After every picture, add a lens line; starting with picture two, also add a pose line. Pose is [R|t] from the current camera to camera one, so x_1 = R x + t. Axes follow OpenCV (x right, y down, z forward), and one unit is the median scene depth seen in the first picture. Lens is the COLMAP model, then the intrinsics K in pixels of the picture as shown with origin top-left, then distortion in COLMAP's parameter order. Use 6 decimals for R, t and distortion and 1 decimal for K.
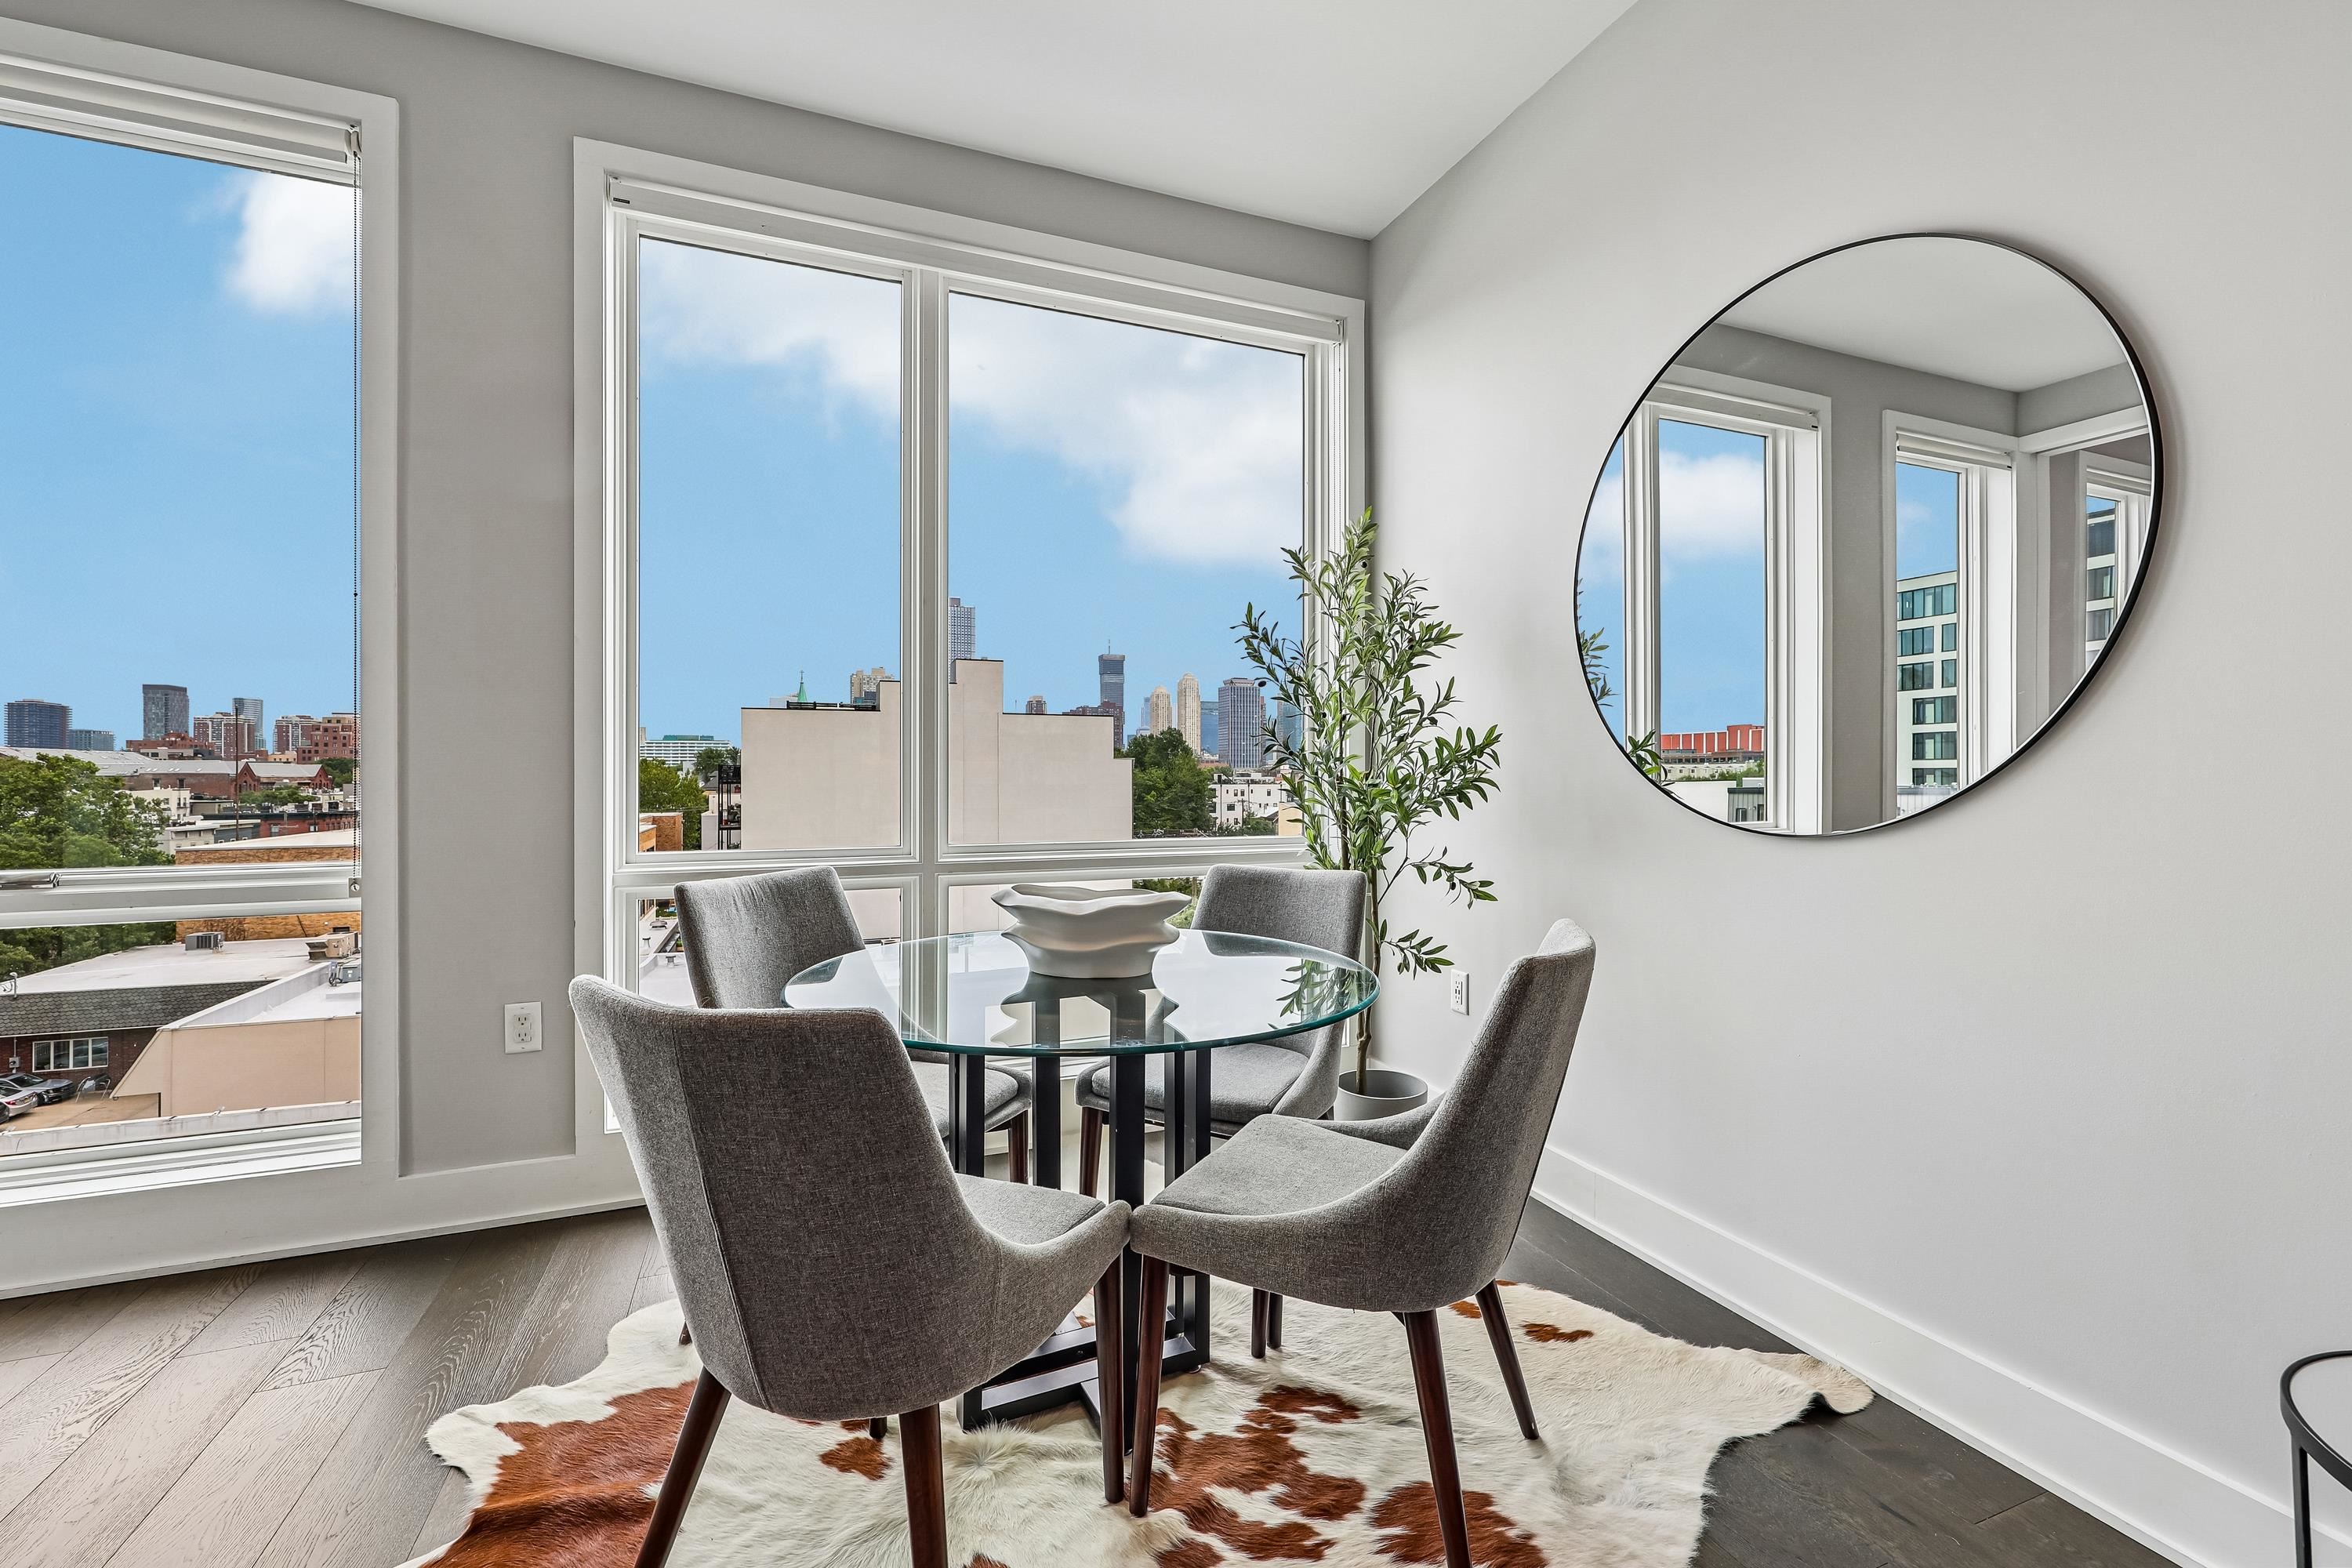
lens RADIAL K [[966.9, 0, 1181.6], [0, 966.9, 774.0], [0, 0, 1]] dist [0.001664, 0.000207]
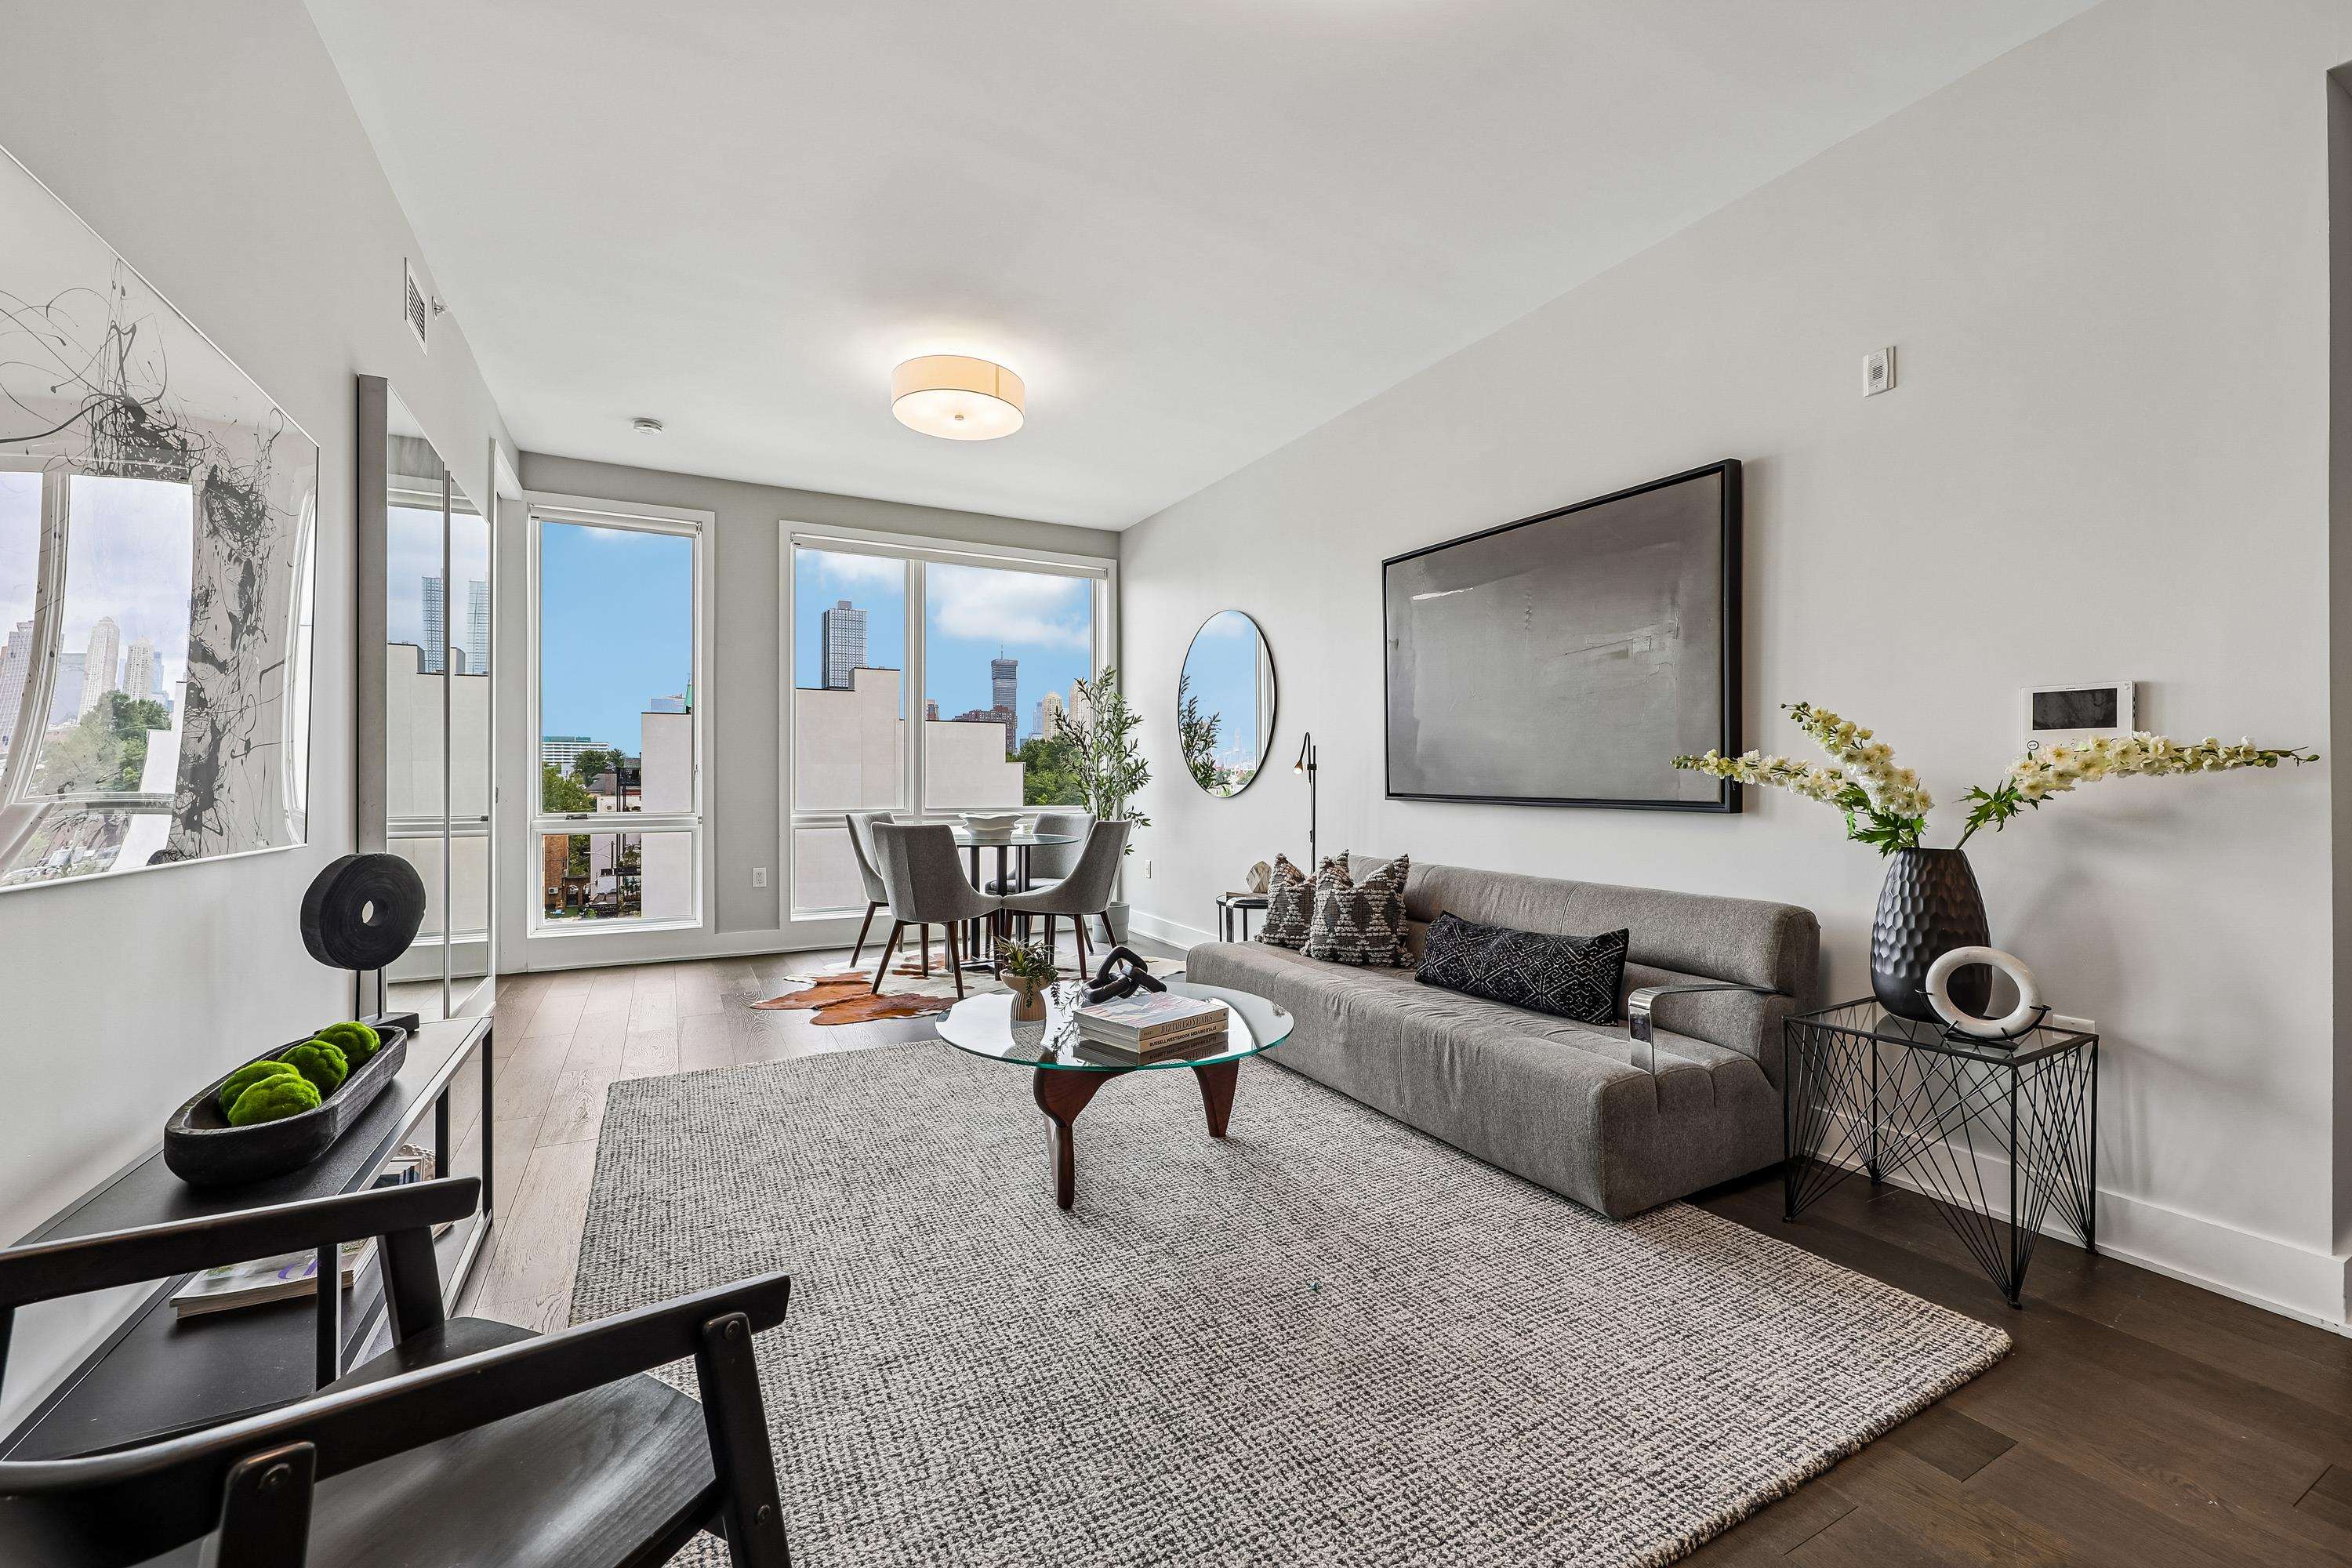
lens RADIAL K [[966.9, 0, 1181.6], [0, 966.9, 774.0], [0, 0, 1]] dist [0.001664, 0.000207]
pose [[0.994058, 0.000883, 0.108844, 0.101566], [-0.000526, 0.999994, -0.003308, 0.000813], [-0.108846, 0.003231, 0.994053, -1.239661]]
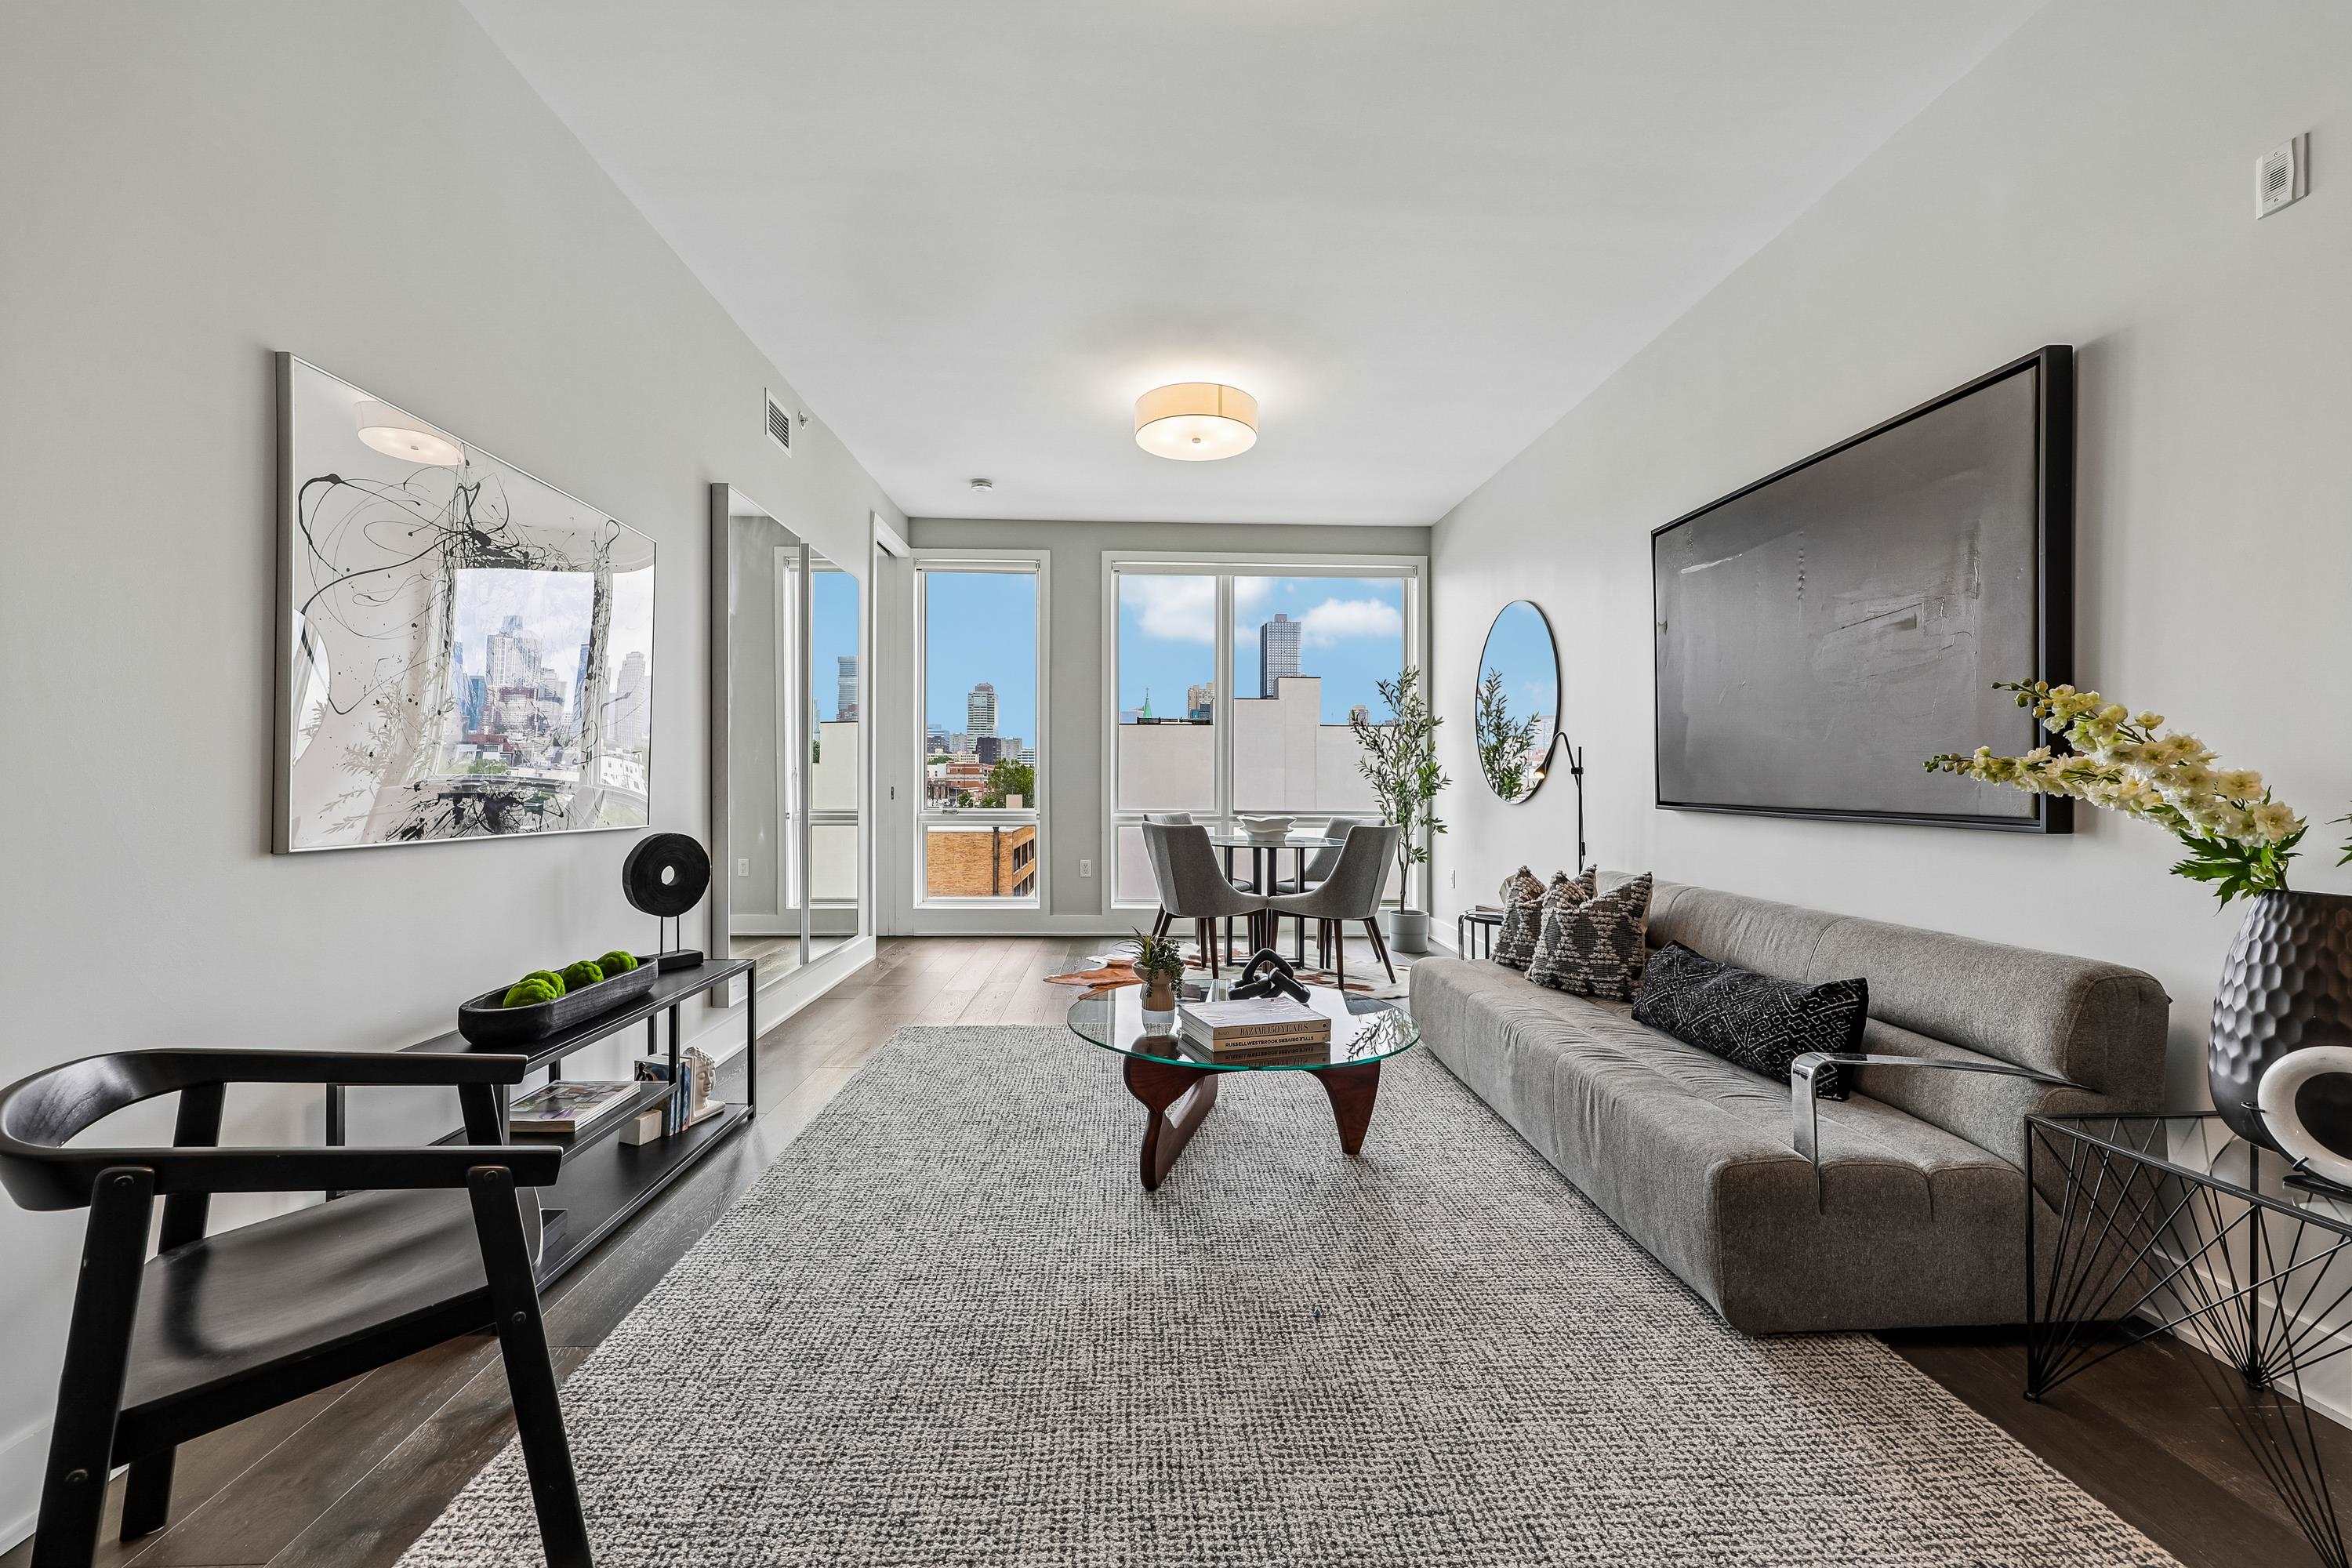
lens RADIAL K [[965.0, 0, 1167.4], [0, 965.0, 781.5], [0, 0, 1]] dist [0.000244, 0.000366]
pose [[0.939392, 0.005012, -0.342810, 0.397222], [-0.004924, 0.999987, 0.001126, 0.000970], [0.342811, 0.000630, 0.939404, -1.216475]]
